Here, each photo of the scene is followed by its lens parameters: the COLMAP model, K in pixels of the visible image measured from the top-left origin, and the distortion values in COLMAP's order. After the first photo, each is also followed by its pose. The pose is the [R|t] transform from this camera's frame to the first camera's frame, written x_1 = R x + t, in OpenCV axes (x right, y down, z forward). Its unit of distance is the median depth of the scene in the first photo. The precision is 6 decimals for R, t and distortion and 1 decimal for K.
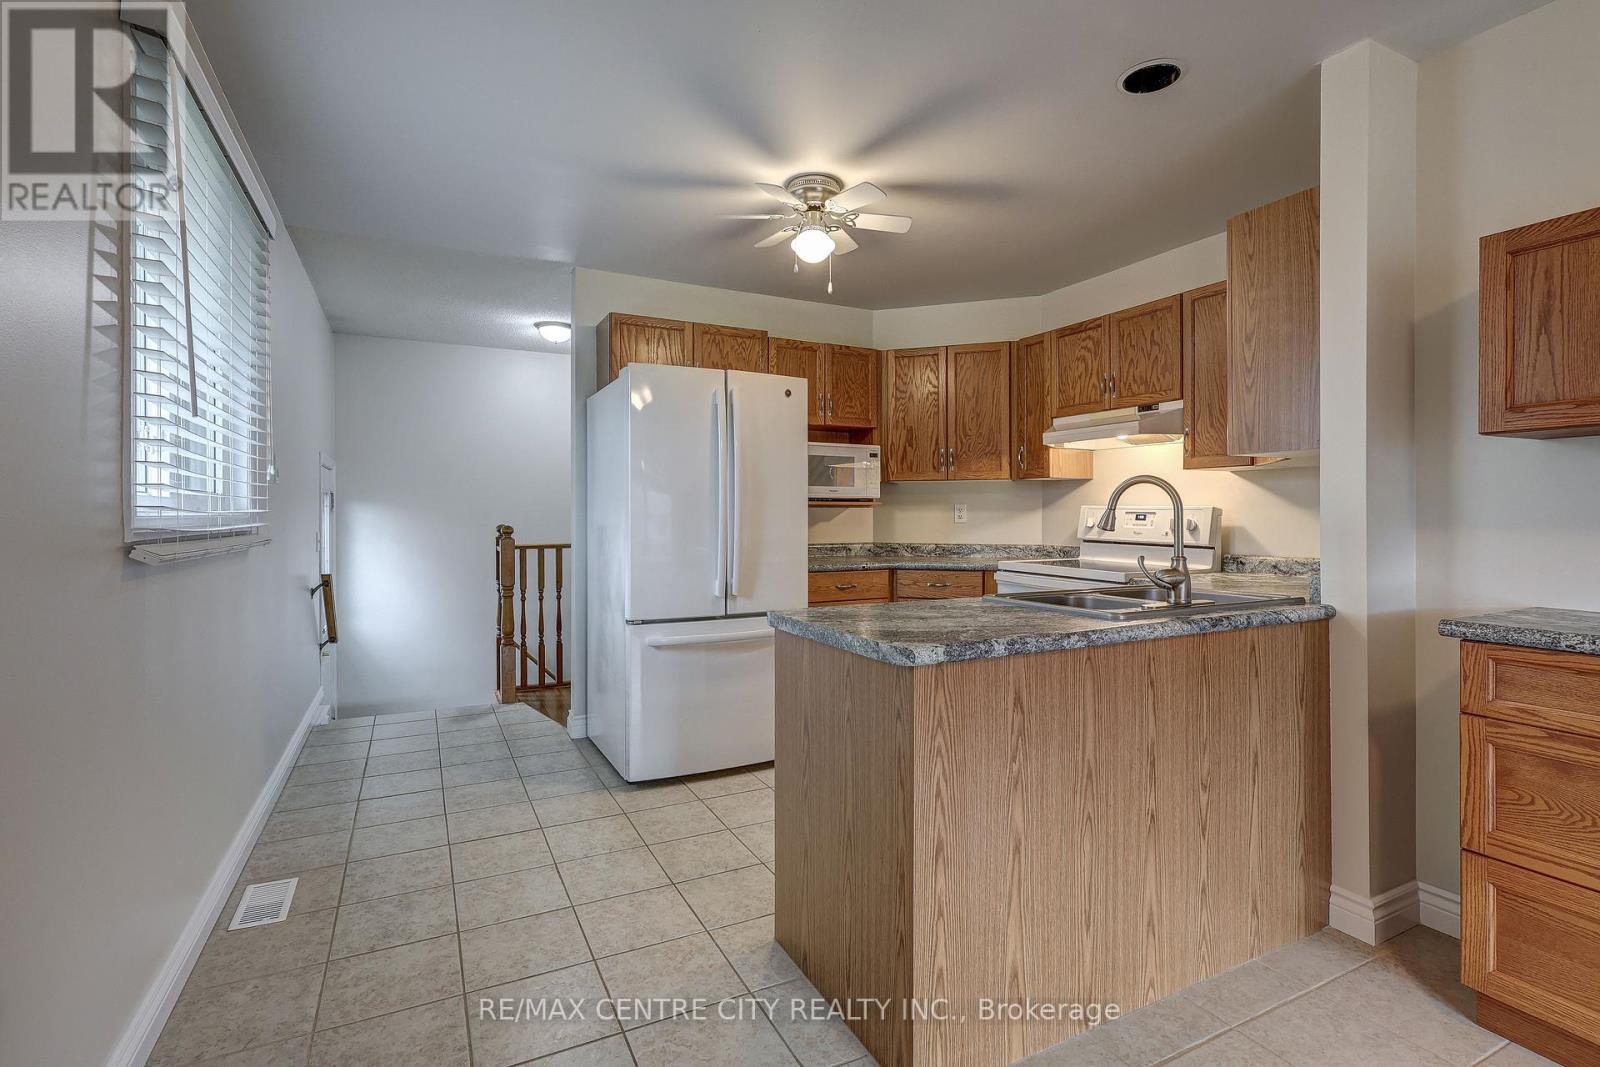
lens RADIAL K [[758.6, 0, 807.0], [0, 758.6, 522.5], [0, 0, 1]] dist [-0.002499, 0.000289]
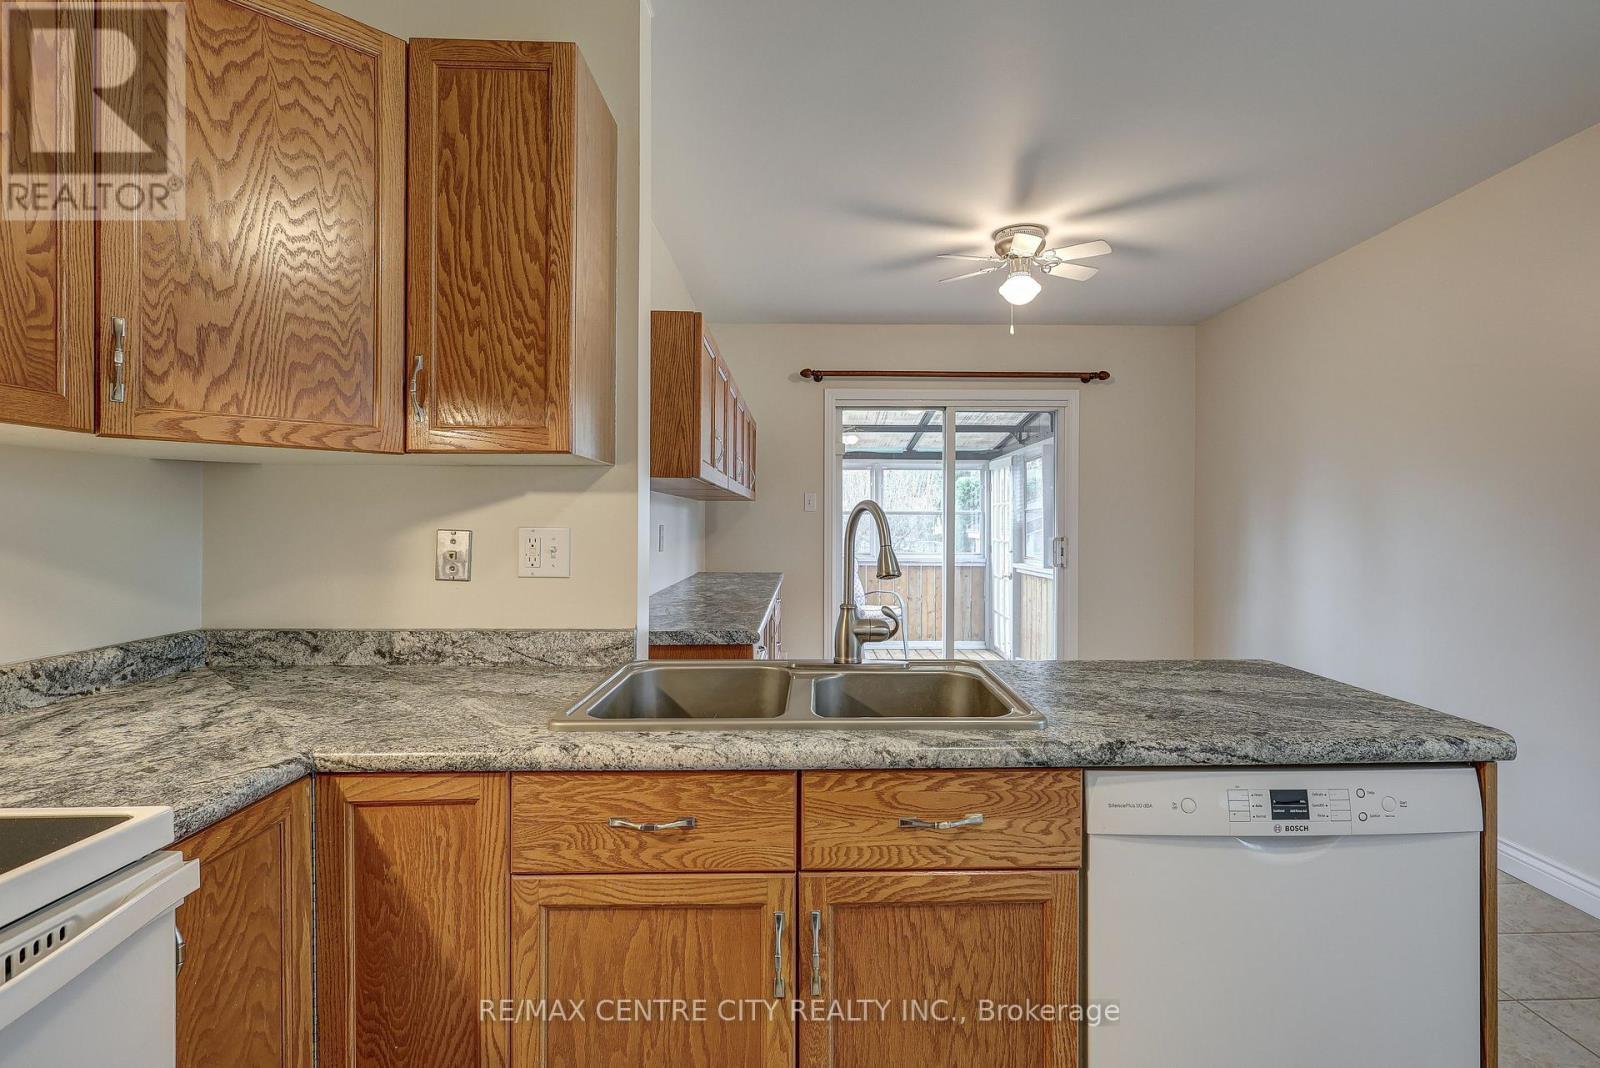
lens RADIAL K [[777.0, 0, 825.9], [0, 777.0, 525.8], [0, 0, 1]] dist [0.001340, 0.000529]
pose [[-0.899788, -0.001865, 0.436323, 0.086995], [0.004407, 0.999901, 0.013364, -0.028241], [-0.436305, 0.013948, -0.899691, 0.992890]]
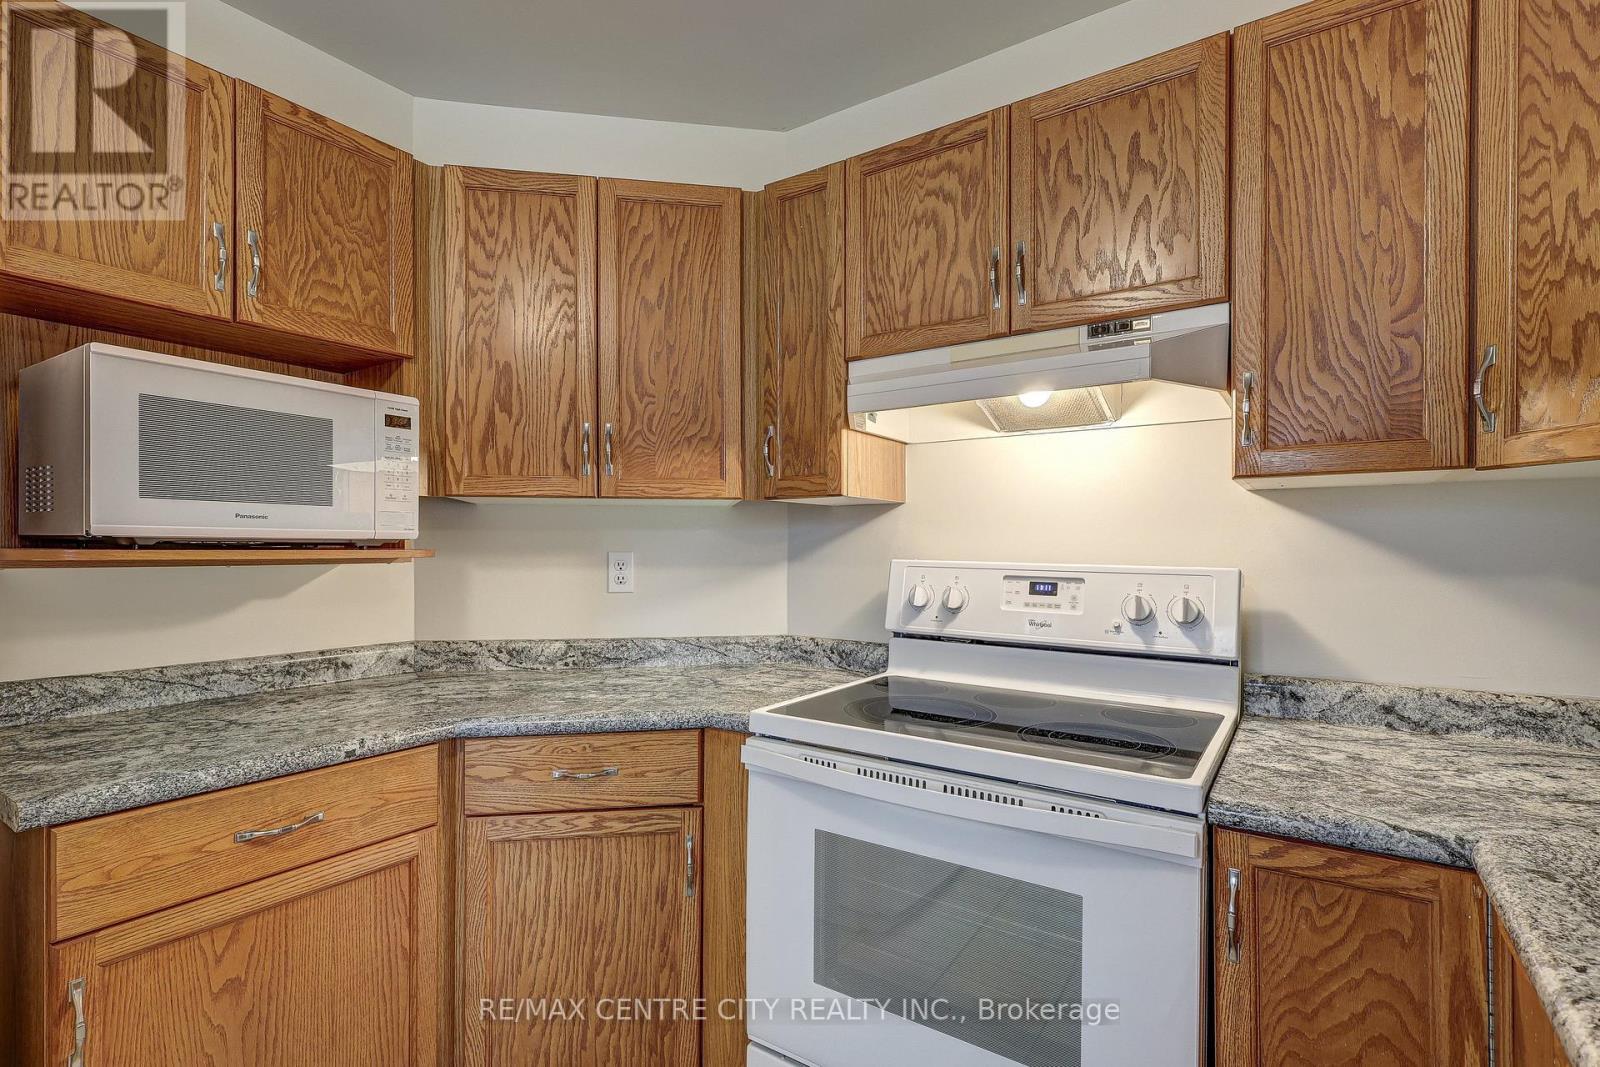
lens RADIAL K [[763.2, 0, 796.9], [0, 763.2, 552.6], [0, 0, 1]] dist [0.000306, 0.000932]
pose [[0.882113, -0.001150, 0.471036, 0.099441], [0.003330, 0.999987, -0.003794, -0.027925], [-0.471026, 0.004915, 0.882106, 0.690690]]
